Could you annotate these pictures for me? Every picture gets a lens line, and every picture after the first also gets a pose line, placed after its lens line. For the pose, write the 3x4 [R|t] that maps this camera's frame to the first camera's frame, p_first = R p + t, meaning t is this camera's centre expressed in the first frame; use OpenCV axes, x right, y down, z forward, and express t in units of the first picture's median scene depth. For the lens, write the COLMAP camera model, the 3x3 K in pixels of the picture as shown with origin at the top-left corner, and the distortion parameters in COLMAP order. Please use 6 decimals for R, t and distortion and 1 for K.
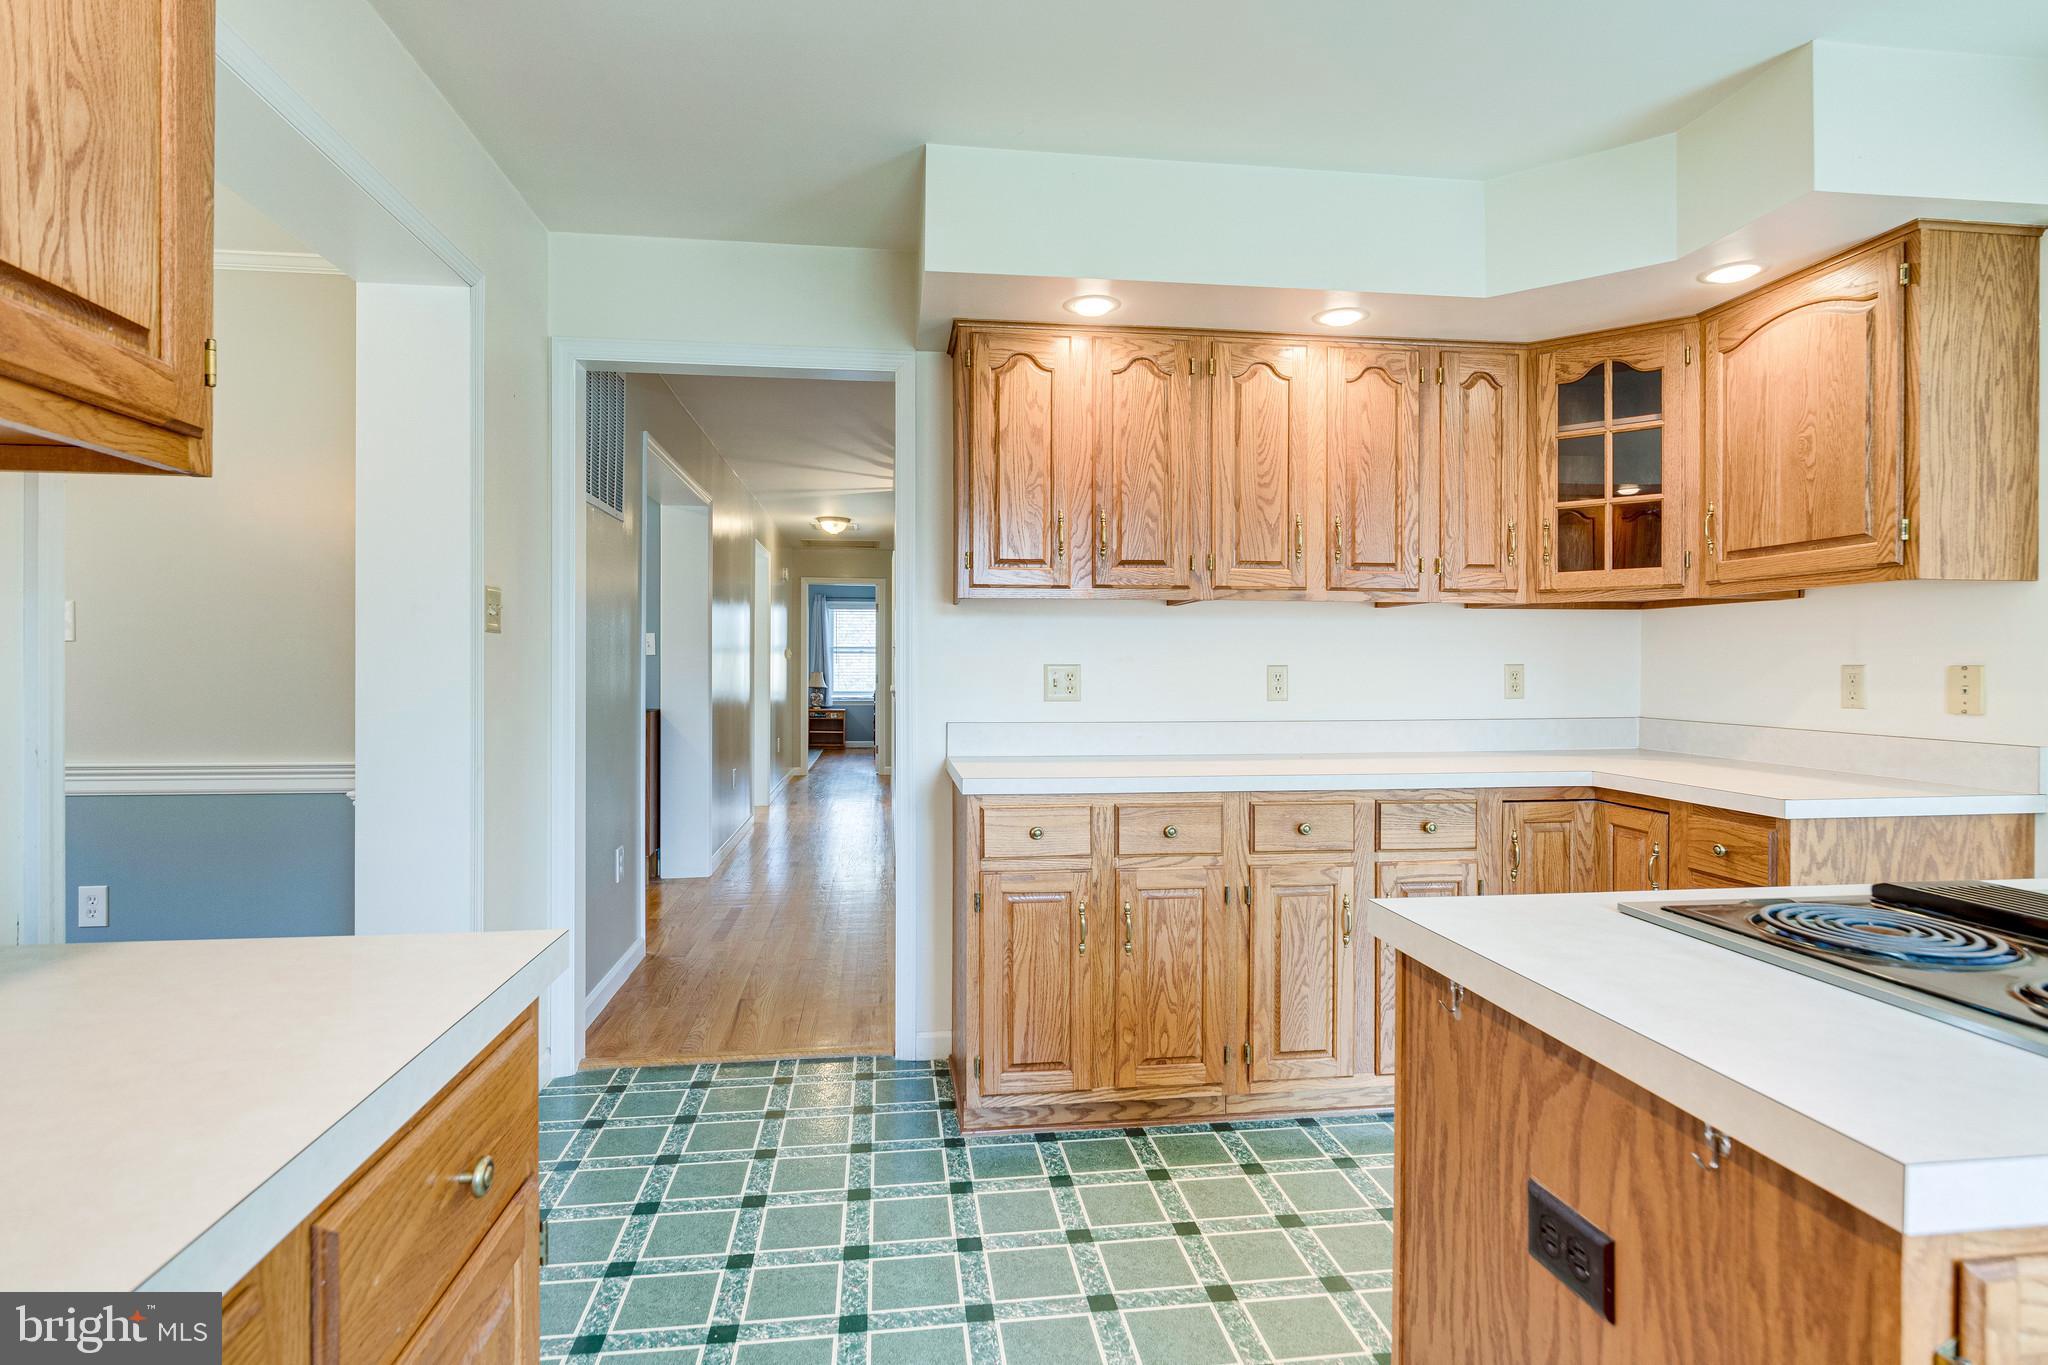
lens RADIAL K [[1028.9, 0, 1022.3], [0, 1028.9, 662.7], [0, 0, 1]] dist [-0.001130, -0.000036]
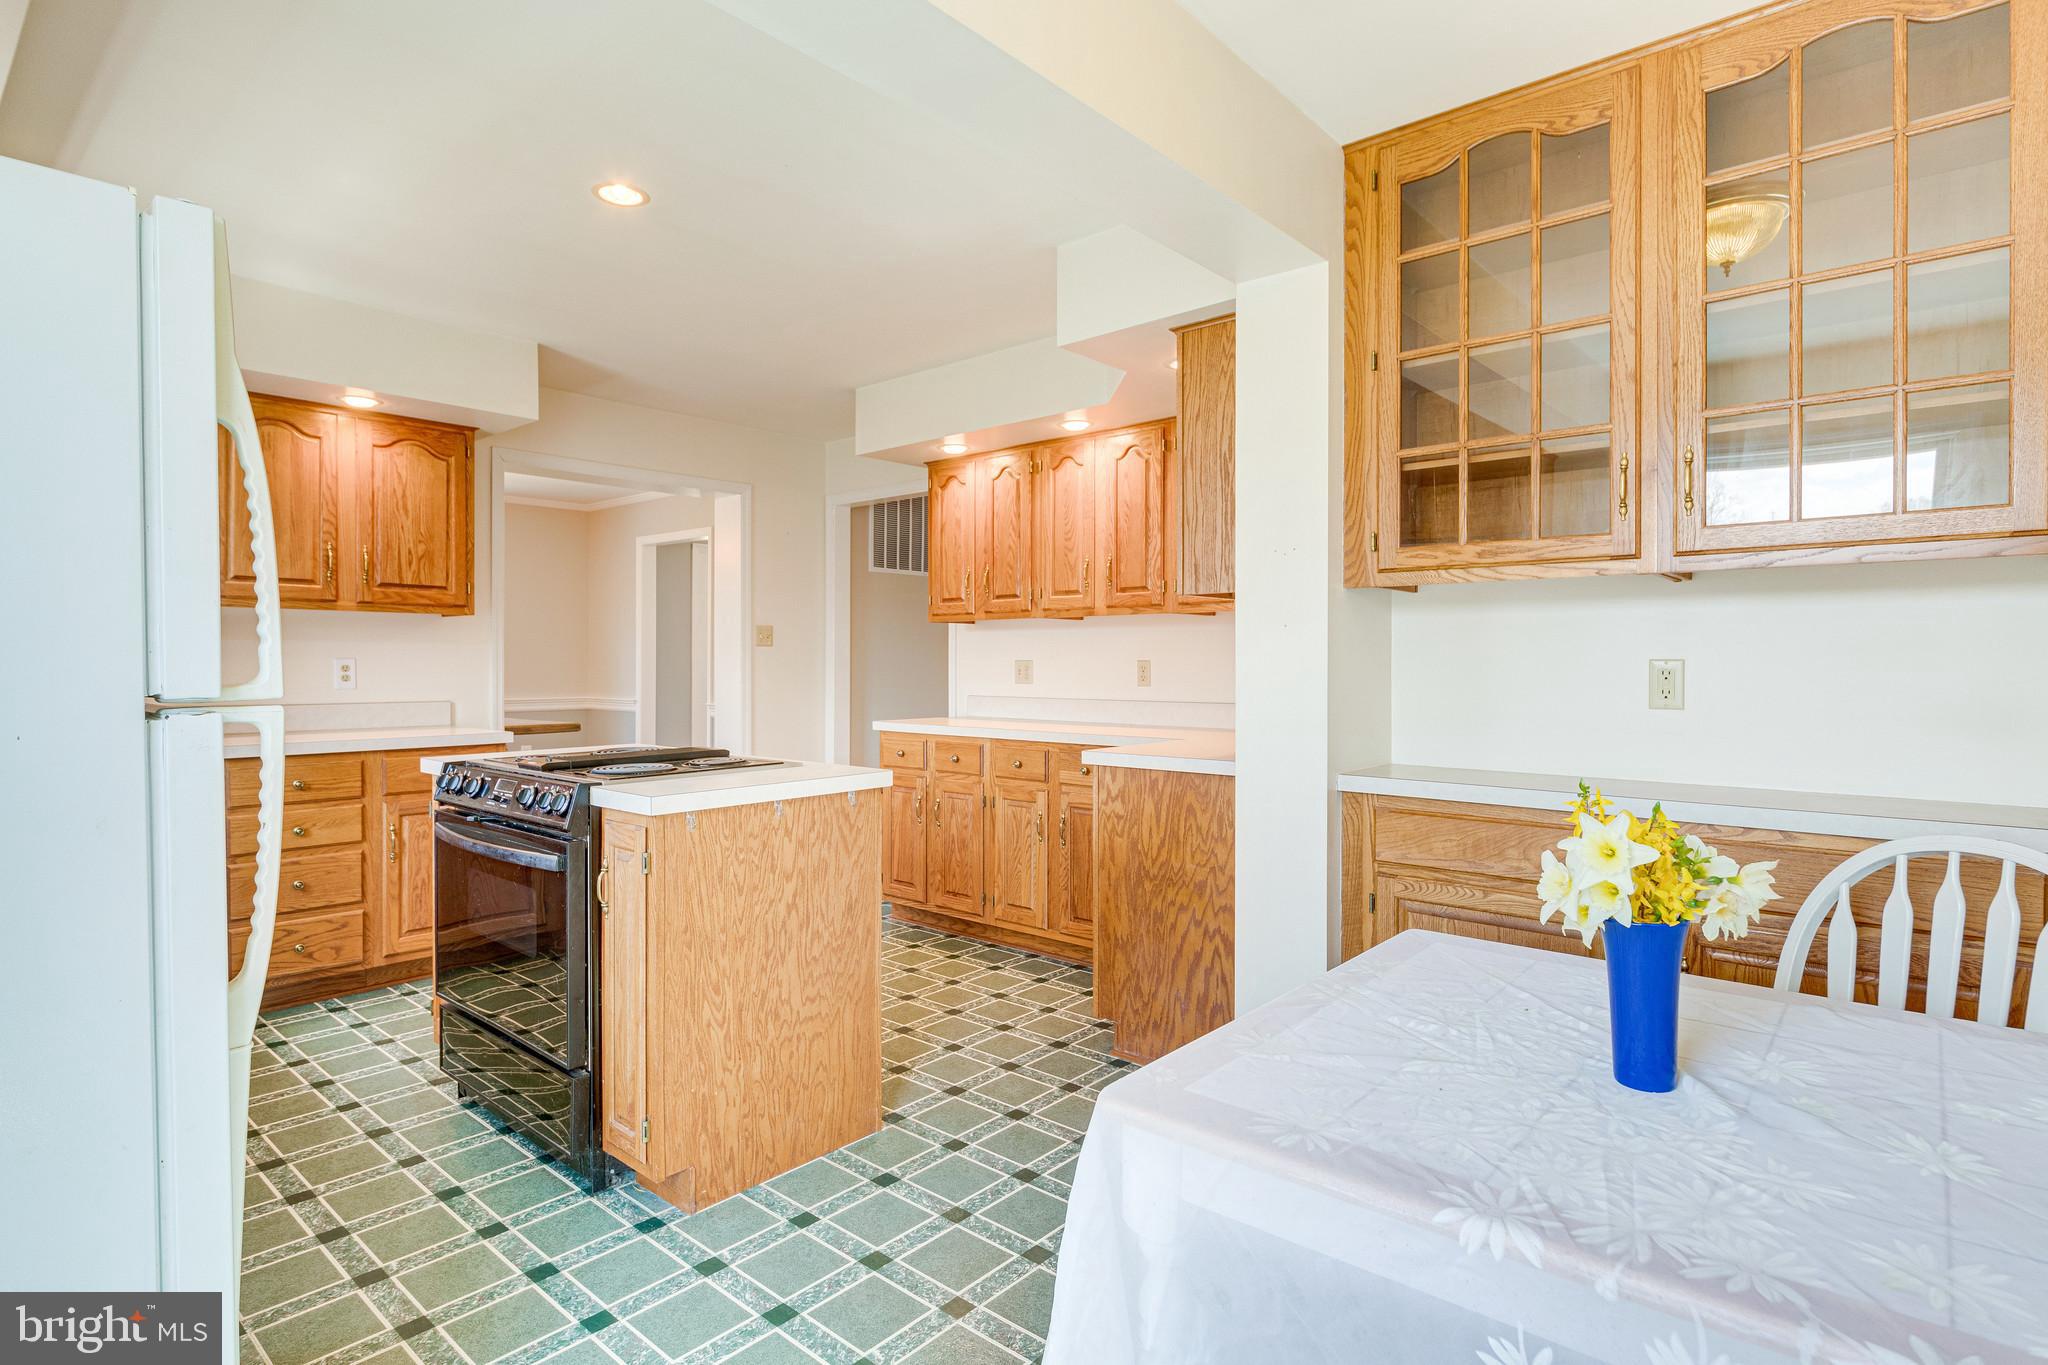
lens RADIAL K [[1028.9, 0, 1022.3], [0, 1028.9, 662.7], [0, 0, 1]] dist [-0.001130, -0.000036]
pose [[0.660429, 0.001277, -0.750888, 1.485850], [-0.002312, 0.999997, -0.000333, 0.006552], [0.750885, 0.001955, 0.660430, -0.034323]]
